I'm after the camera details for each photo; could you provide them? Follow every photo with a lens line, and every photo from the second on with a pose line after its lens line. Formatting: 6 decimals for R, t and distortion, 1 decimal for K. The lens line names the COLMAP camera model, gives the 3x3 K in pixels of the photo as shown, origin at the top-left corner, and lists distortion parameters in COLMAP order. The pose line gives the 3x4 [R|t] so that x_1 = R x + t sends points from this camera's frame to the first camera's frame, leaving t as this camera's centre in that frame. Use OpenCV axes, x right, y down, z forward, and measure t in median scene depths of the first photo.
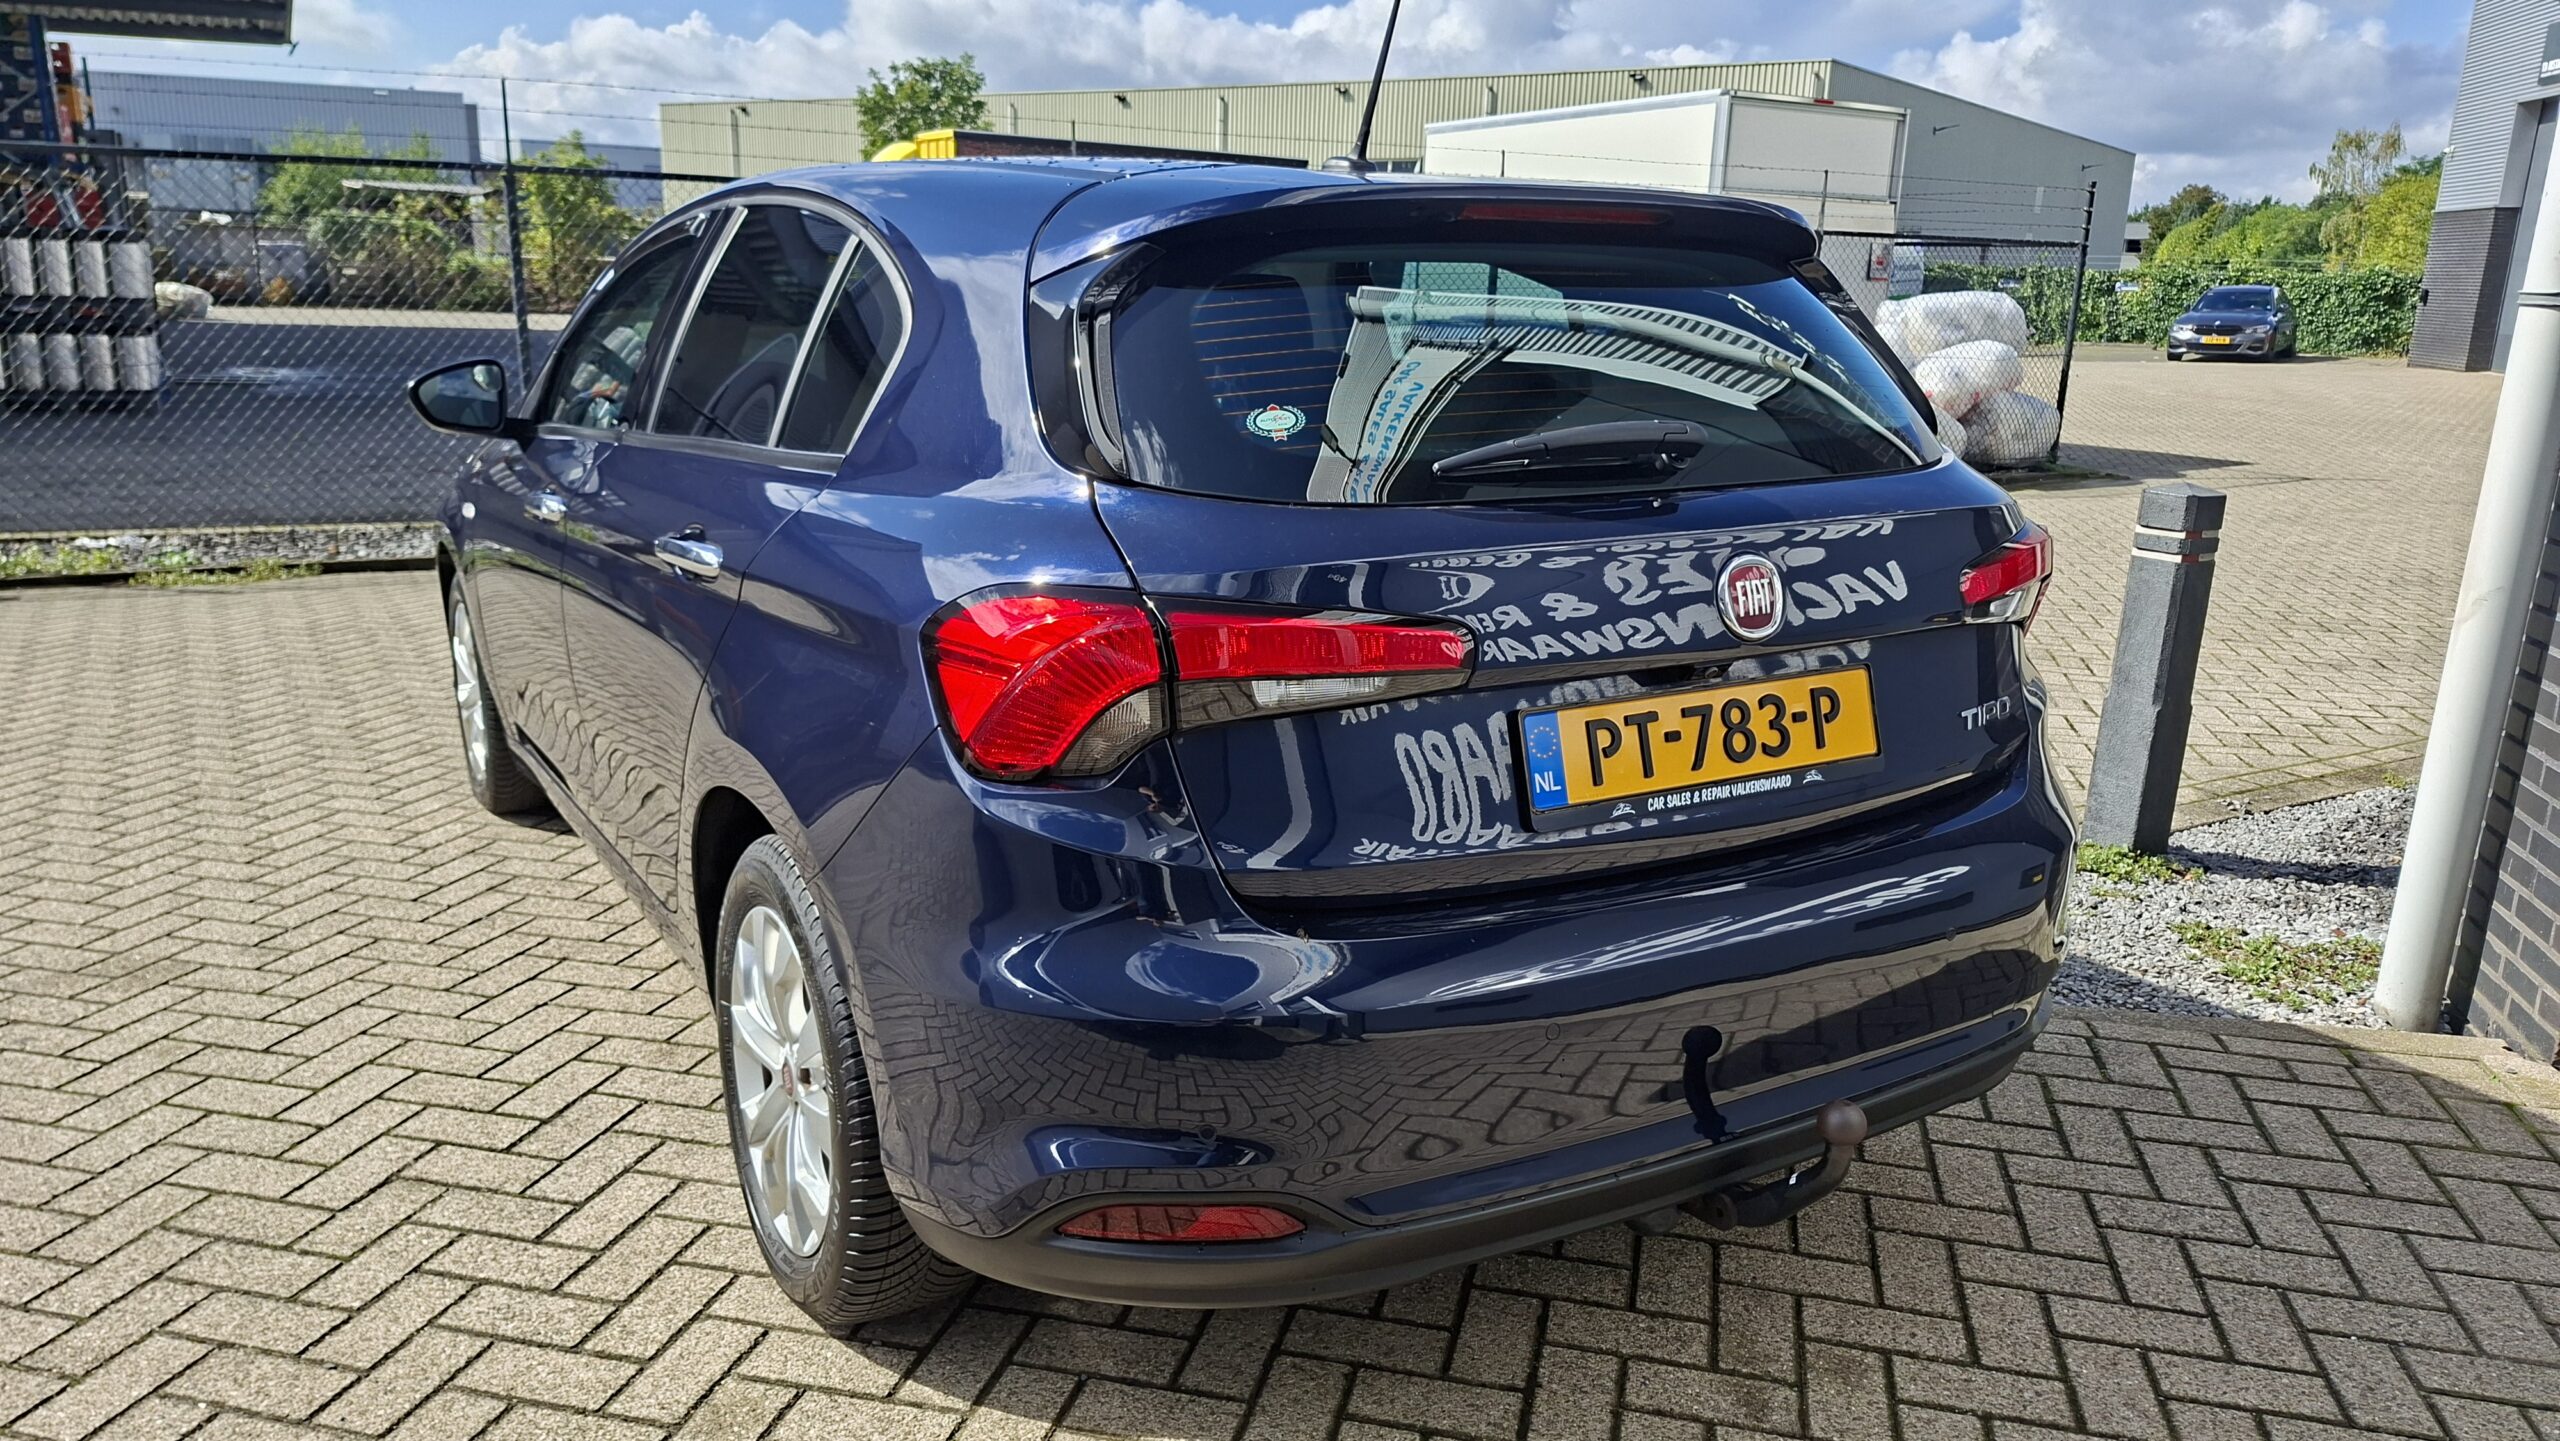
lens RADIAL K [[1787.9, 0, 1280.0], [0, 1787.9, 720.5], [0, 0, 1]] dist [0.058351, -0.064198]
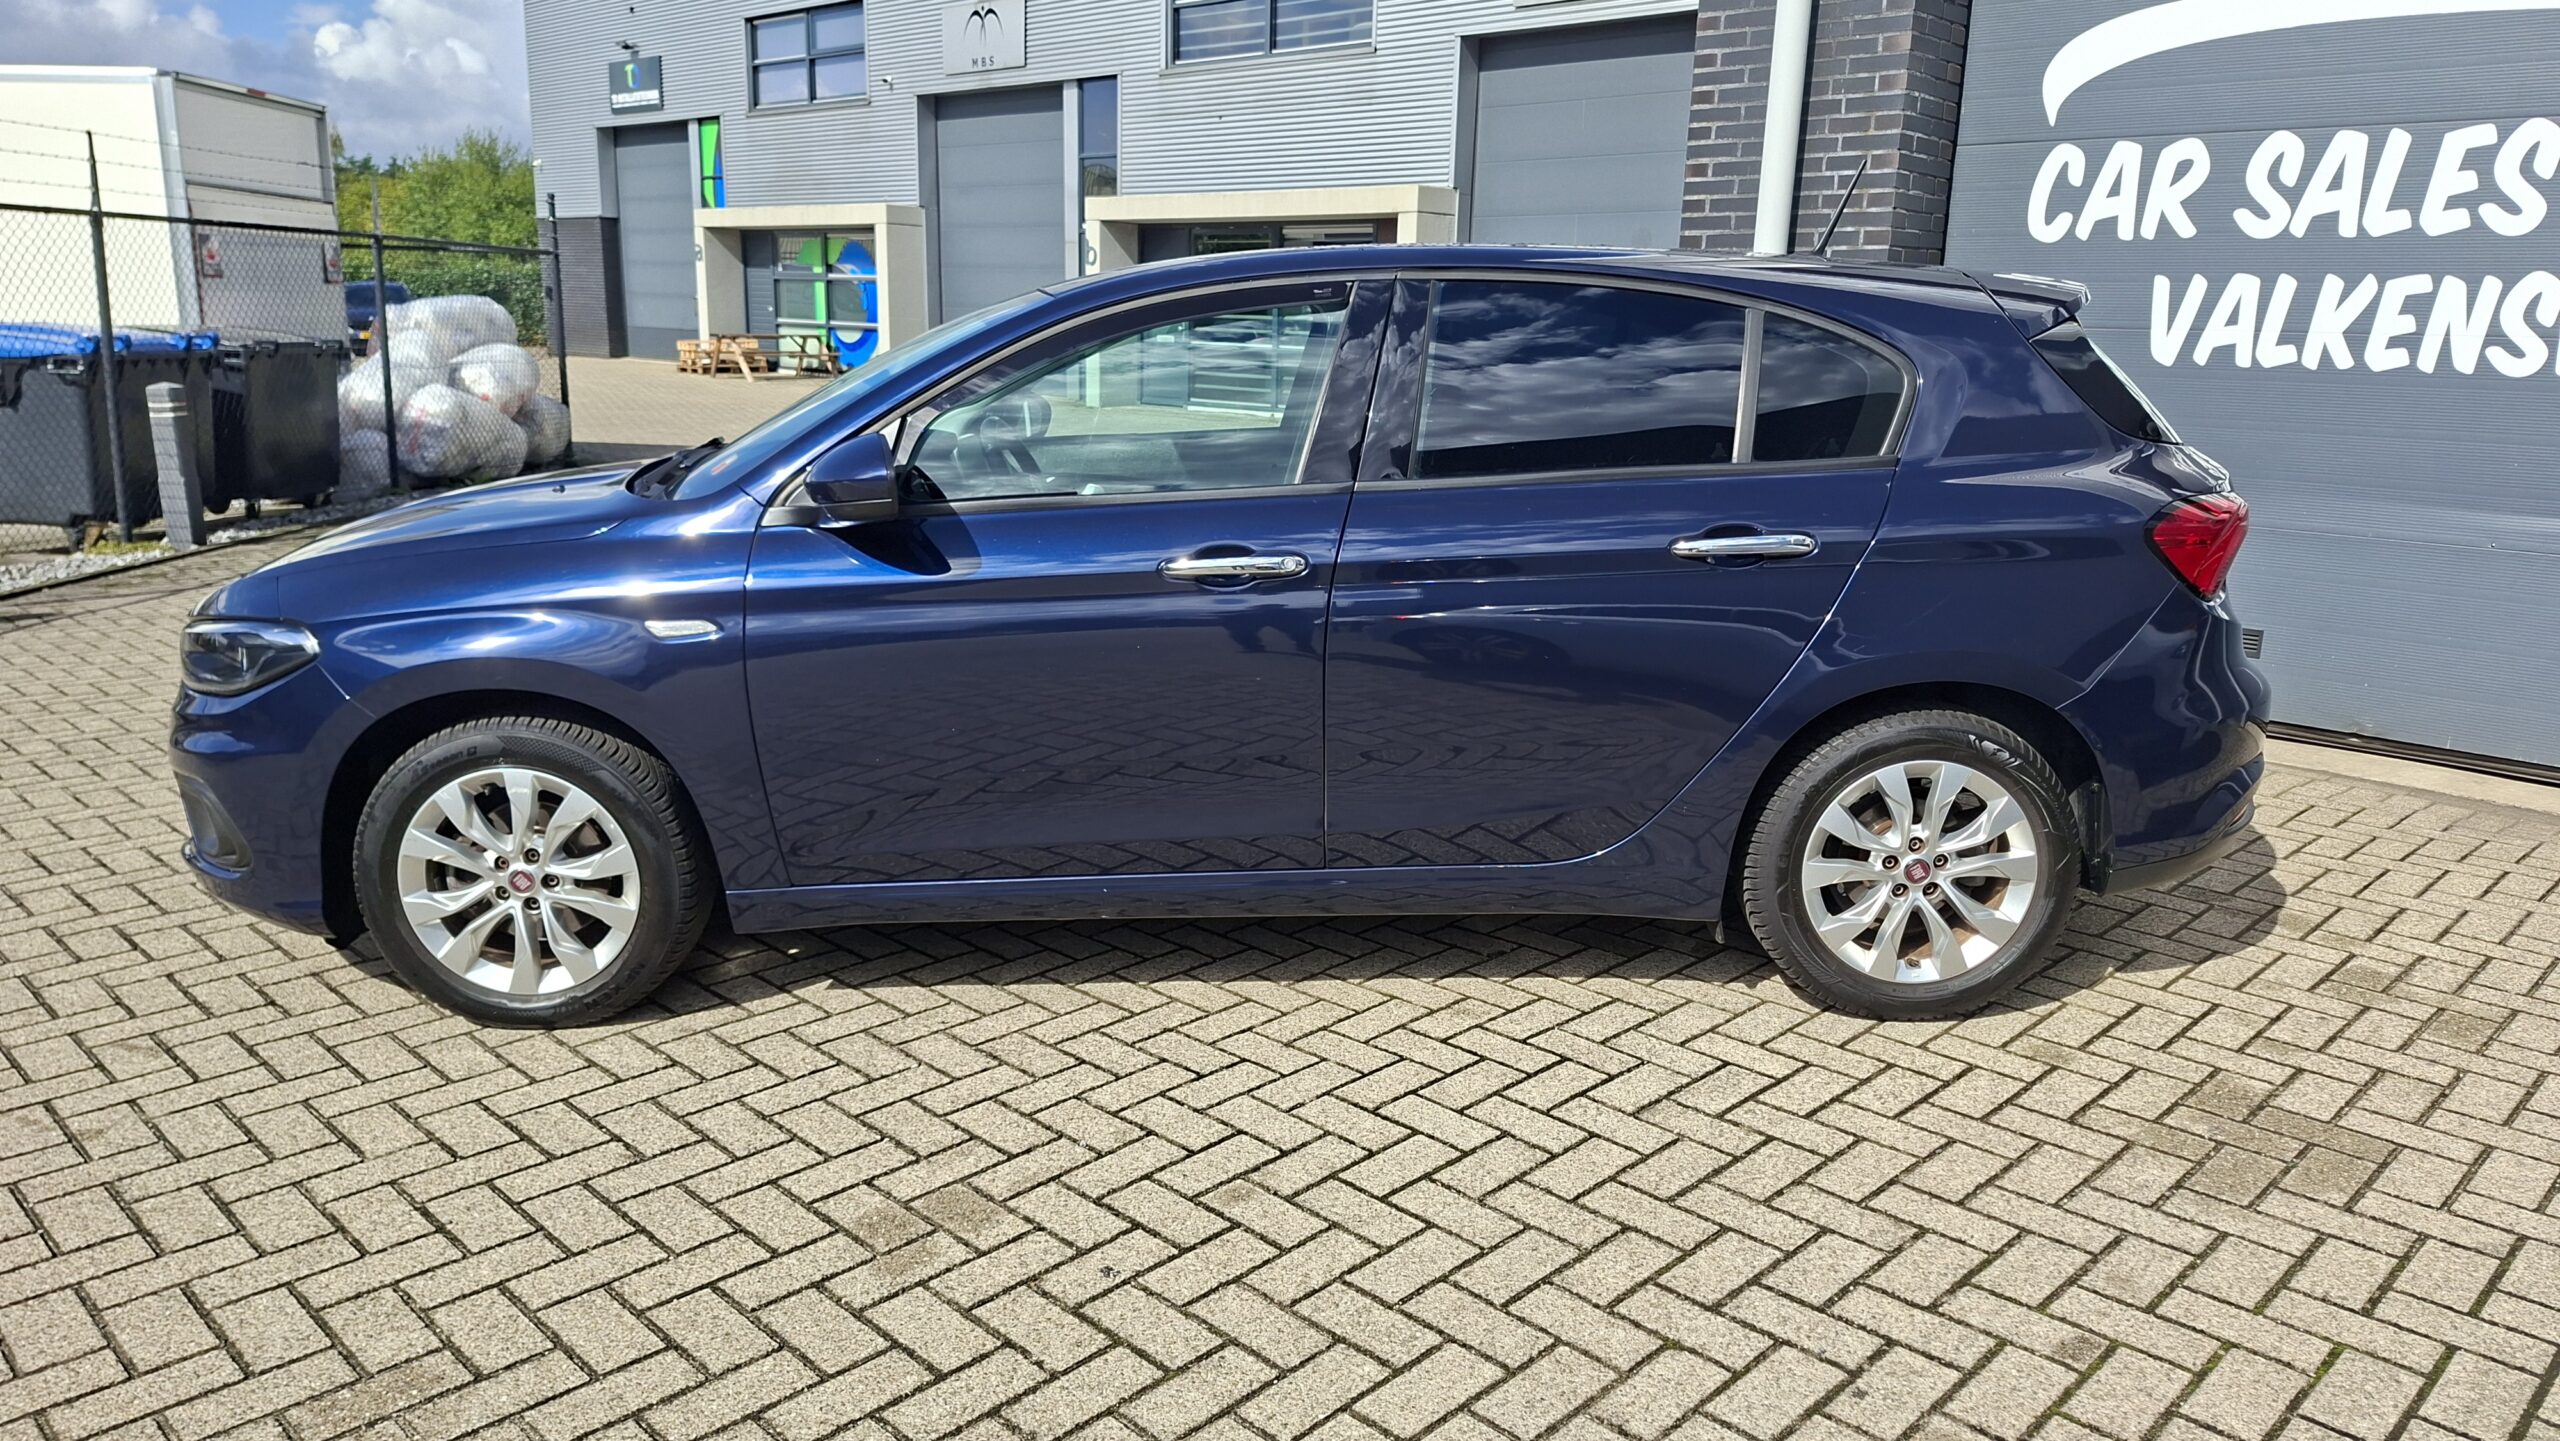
lens RADIAL K [[1739.4, 0, 1280.0], [0, 1739.4, 720.5], [0, 0, 1]] dist [0.085793, -0.083132]
pose [[0.505485, -0.206580, 0.837741, -1.035304], [0.196452, 0.972970, 0.121390, -0.127919], [-0.840174, 0.103215, 0.532405, 0.375311]]
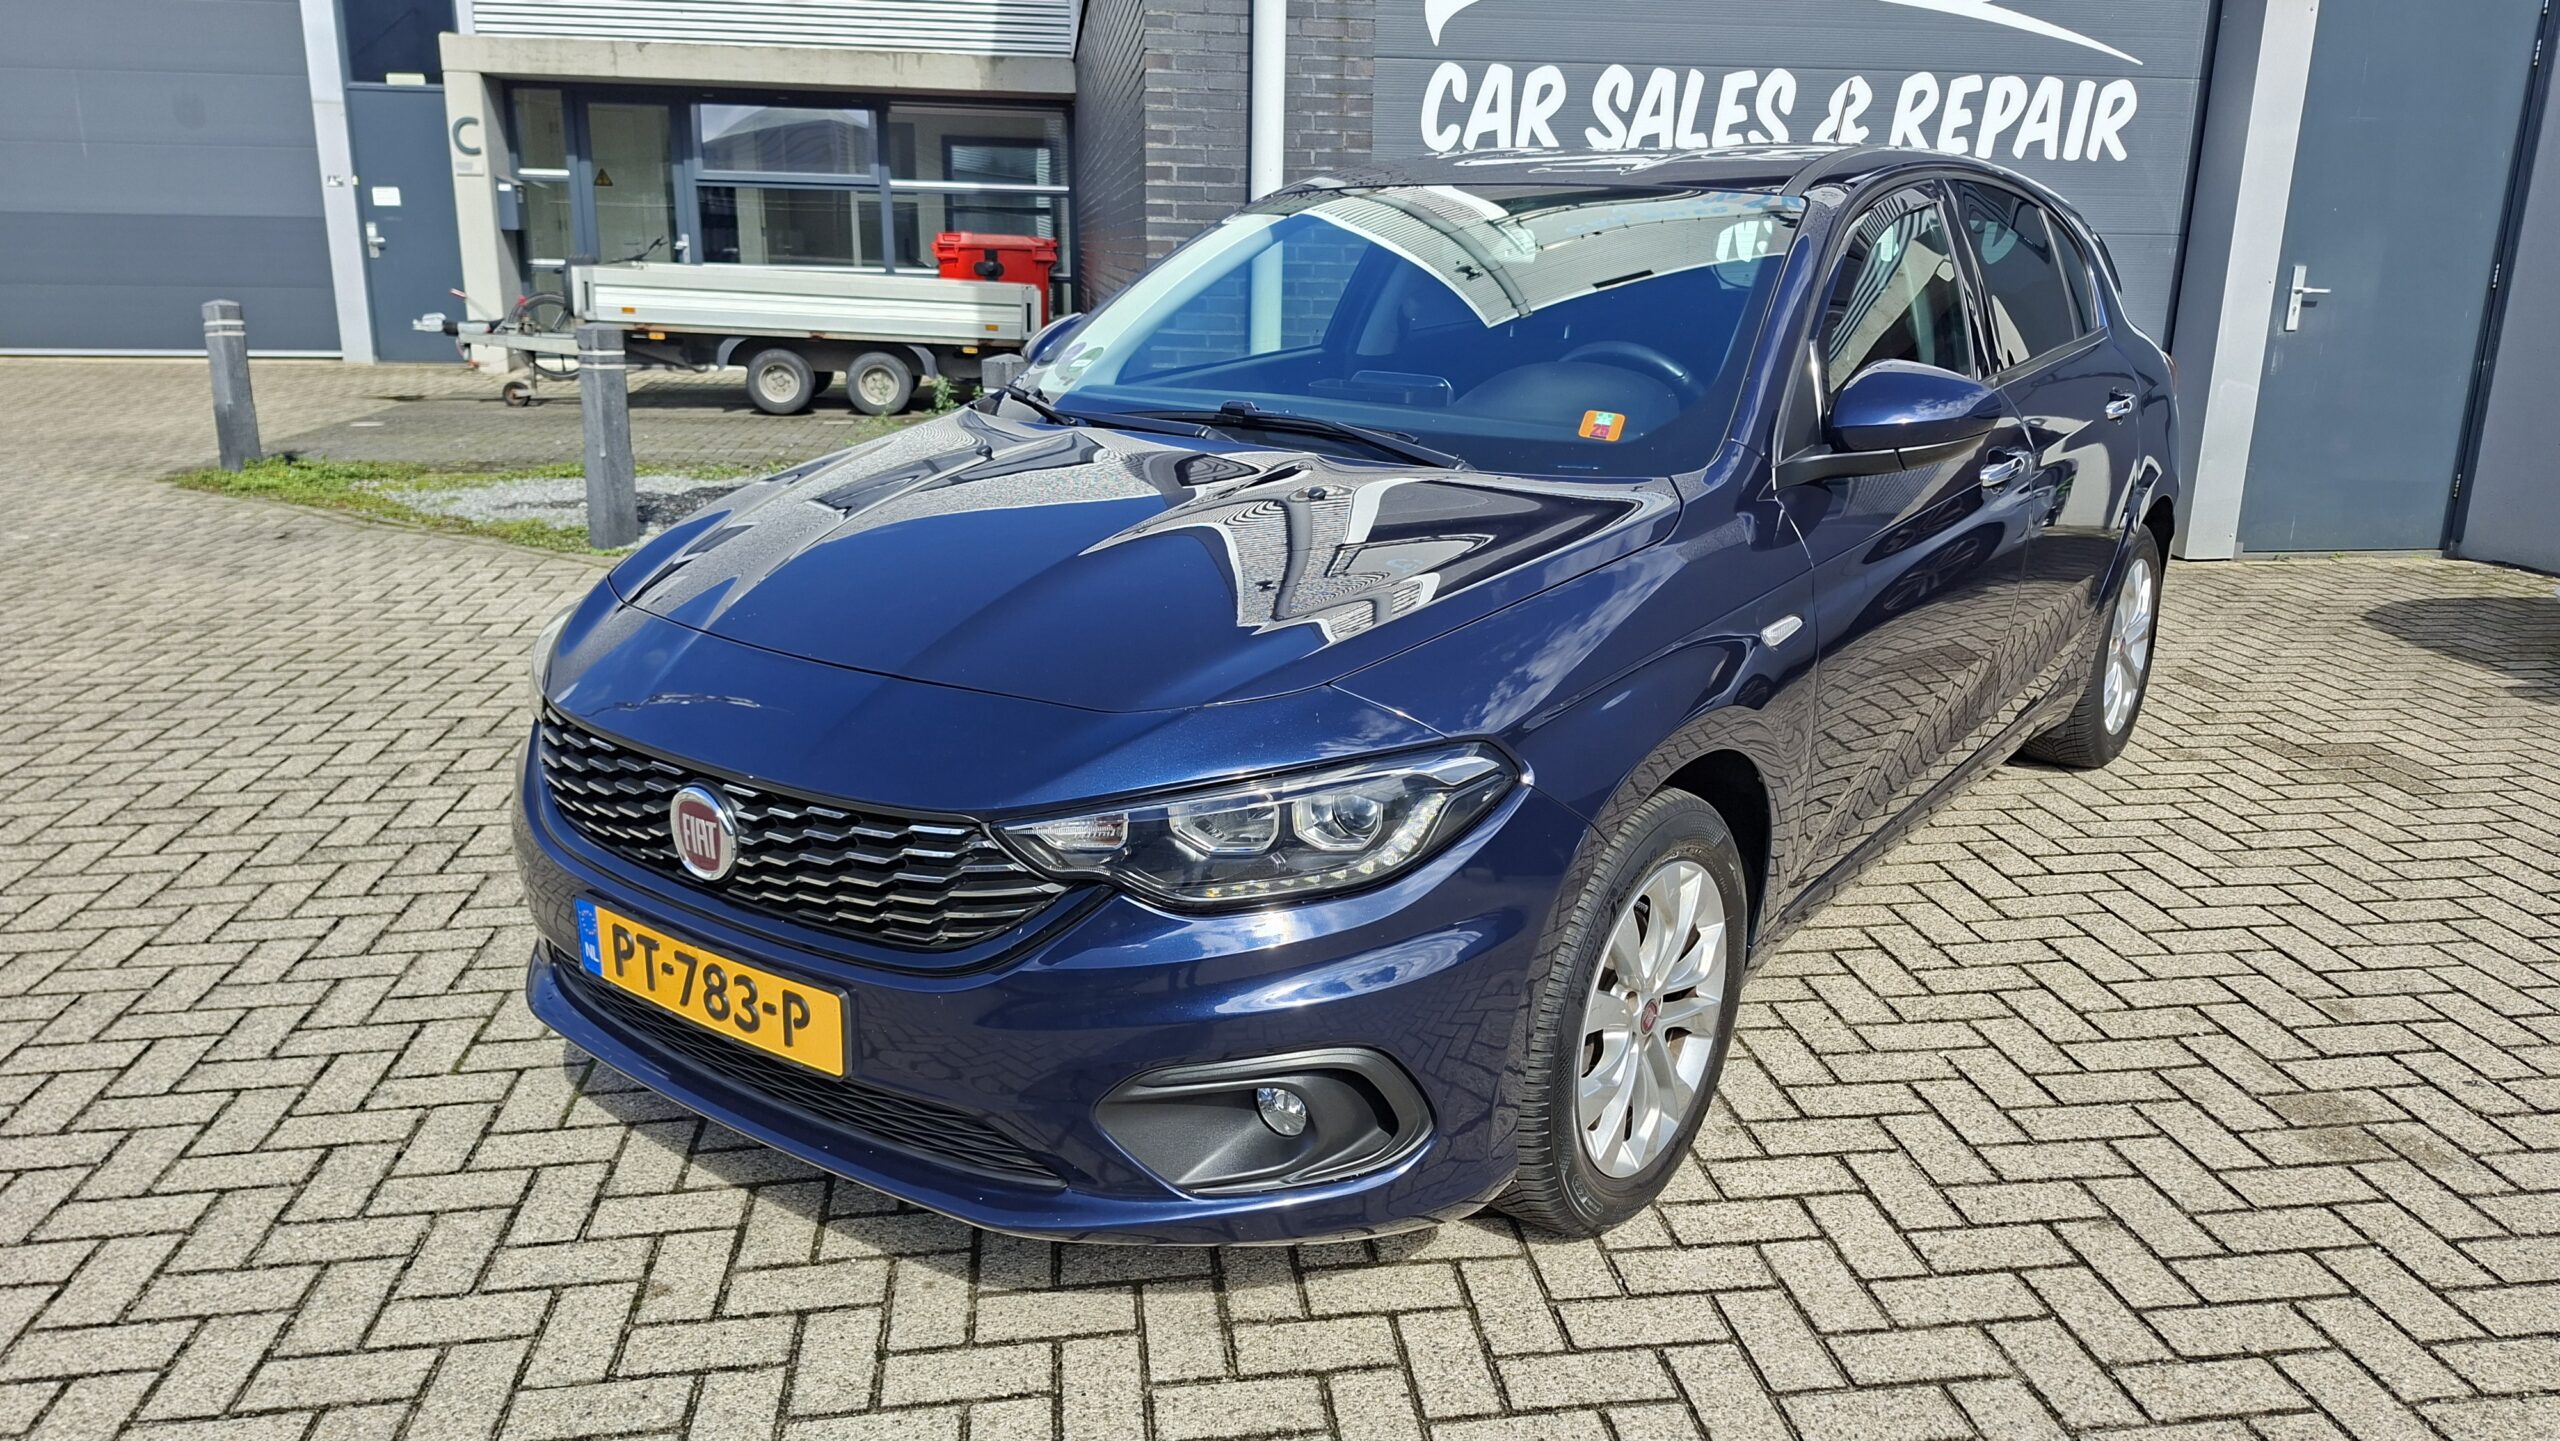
lens RADIAL K [[1774.5, 0, 1280.0], [0, 1774.5, 720.5], [0, 0, 1]] dist [0.098274, -0.145622]
pose [[-0.369385, -0.270306, 0.889095, -1.007622], [0.200818, 0.910934, 0.360378, -0.373901], [-0.907318, 0.311664, -0.282203, 1.424808]]
